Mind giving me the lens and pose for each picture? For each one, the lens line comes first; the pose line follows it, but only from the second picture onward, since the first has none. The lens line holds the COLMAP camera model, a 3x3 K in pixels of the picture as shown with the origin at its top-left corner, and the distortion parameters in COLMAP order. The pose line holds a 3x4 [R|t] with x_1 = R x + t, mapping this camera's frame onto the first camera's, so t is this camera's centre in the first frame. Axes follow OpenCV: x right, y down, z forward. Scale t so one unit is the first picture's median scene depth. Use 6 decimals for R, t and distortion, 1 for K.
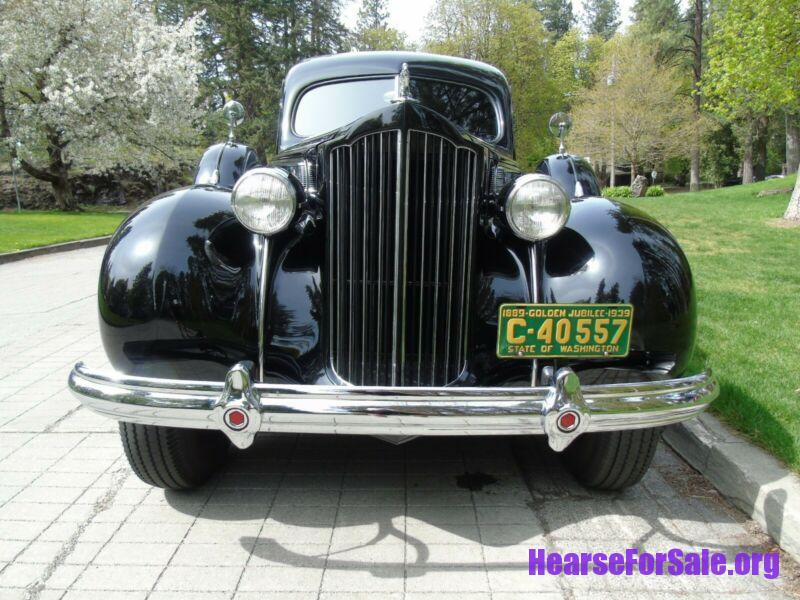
lens RADIAL K [[593.8, 0, 378.0], [0, 593.8, 300.6], [0, 0, 1]] dist [-0.013784, -0.002990]
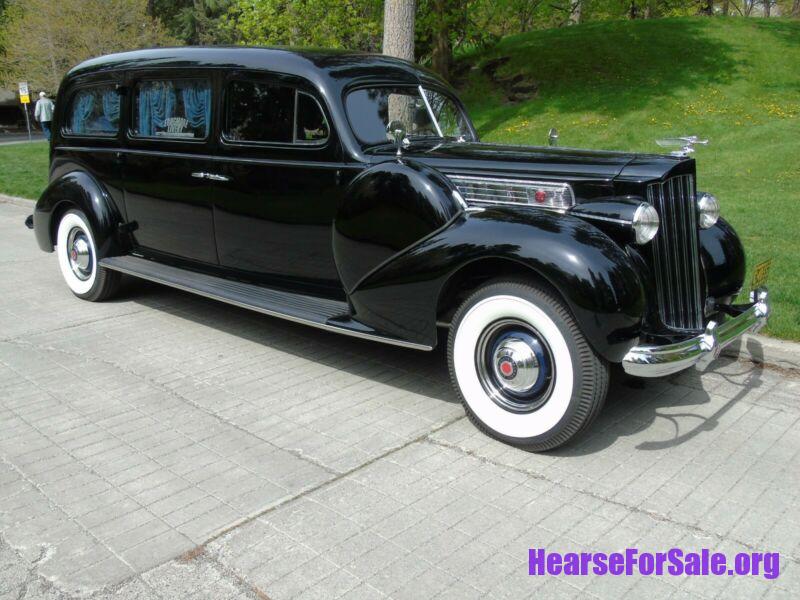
lens RADIAL K [[799.4, 0, 400.0], [0, 799.4, 300.0], [0, 0, 1]] dist [-0.008750, -0.025144]
pose [[0.624161, -0.175141, 0.761412, -2.042531], [0.130828, 0.984220, 0.119146, -0.279935], [-0.770264, 0.025247, 0.637225, 0.167849]]
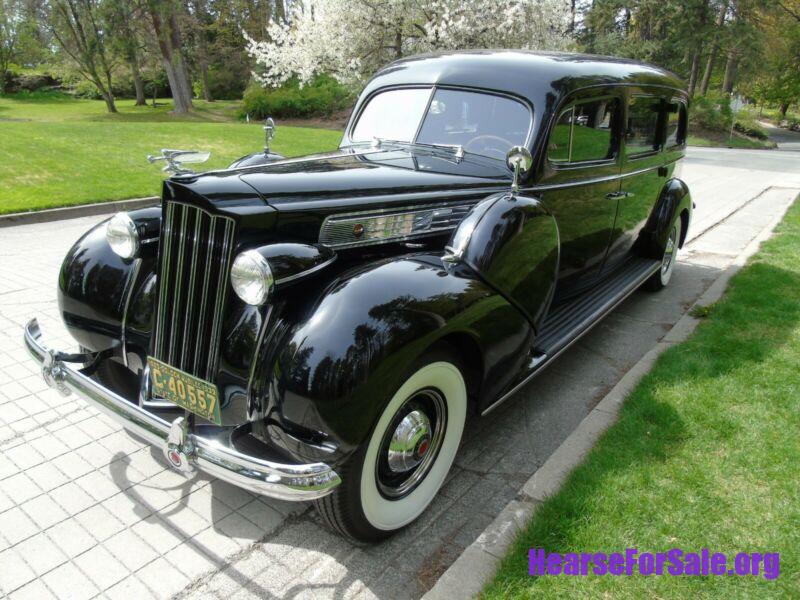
lens RADIAL K [[593.8, 0, 378.0], [0, 593.8, 300.6], [0, 0, 1]] dist [-0.013784, -0.002990]
pose [[0.797567, 0.219215, -0.561989, 1.013259], [-0.146849, 0.974163, 0.171585, -0.307710], [0.585083, -0.054323, 0.809152, 0.203590]]
